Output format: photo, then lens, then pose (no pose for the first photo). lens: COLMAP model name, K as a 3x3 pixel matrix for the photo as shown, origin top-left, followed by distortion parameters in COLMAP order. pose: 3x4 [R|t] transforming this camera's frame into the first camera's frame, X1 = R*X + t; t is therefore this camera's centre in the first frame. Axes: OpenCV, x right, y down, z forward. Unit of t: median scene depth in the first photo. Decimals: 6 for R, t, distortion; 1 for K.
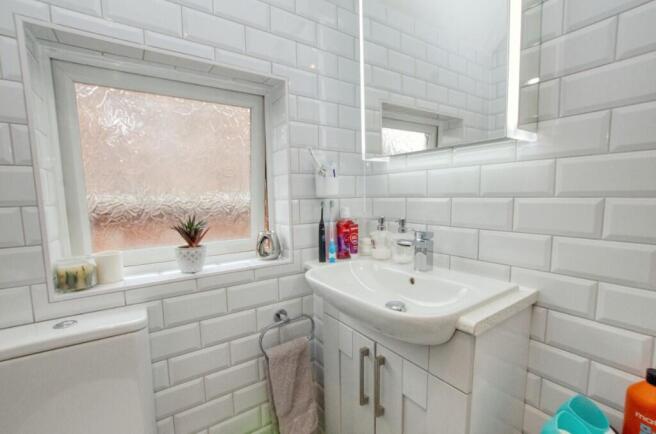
lens RADIAL K [[287.0, 0, 326.0], [0, 287.0, 228.1], [0, 0, 1]] dist [-0.013605, 0.002097]
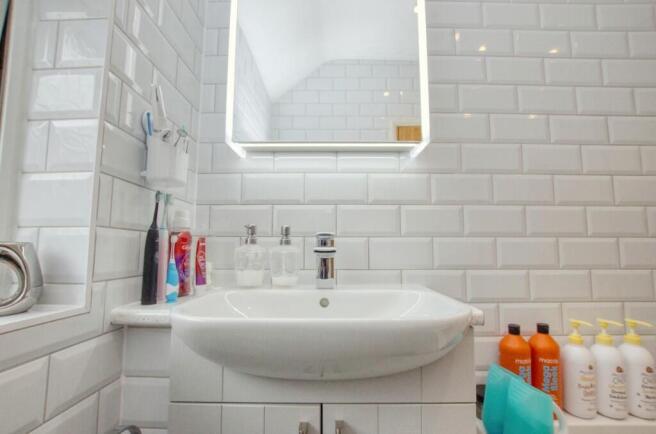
lens RADIAL K [[287.0, 0, 328.4], [0, 287.0, 223.3], [0, 0, 1]] dist [-0.013605, 0.002097]
pose [[0.581932, 0.092465, 0.807964, -0.290409], [0.077098, 0.982768, -0.167999, 0.096411], [-0.809575, 0.160057, 0.564775, 0.470195]]
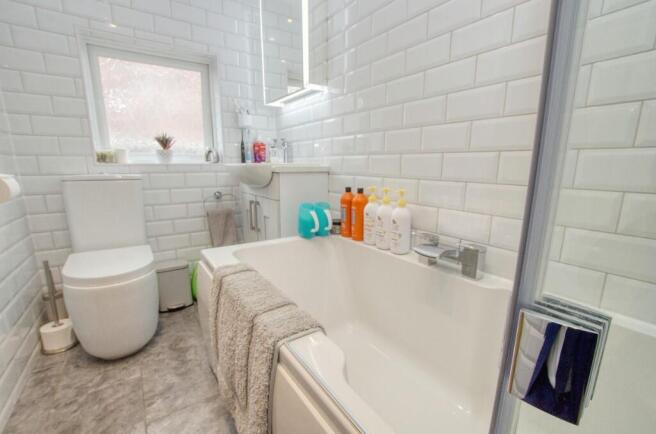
lens RADIAL K [[287.0, 0, 324.1], [0, 287.0, 220.8], [0, 0, 1]] dist [-0.013605, 0.002097]
pose [[0.999740, 0.020504, 0.009996, 0.519935], [-0.021320, 0.995732, 0.089799, 0.316258], [-0.008112, -0.089988, 0.995910, -0.836231]]
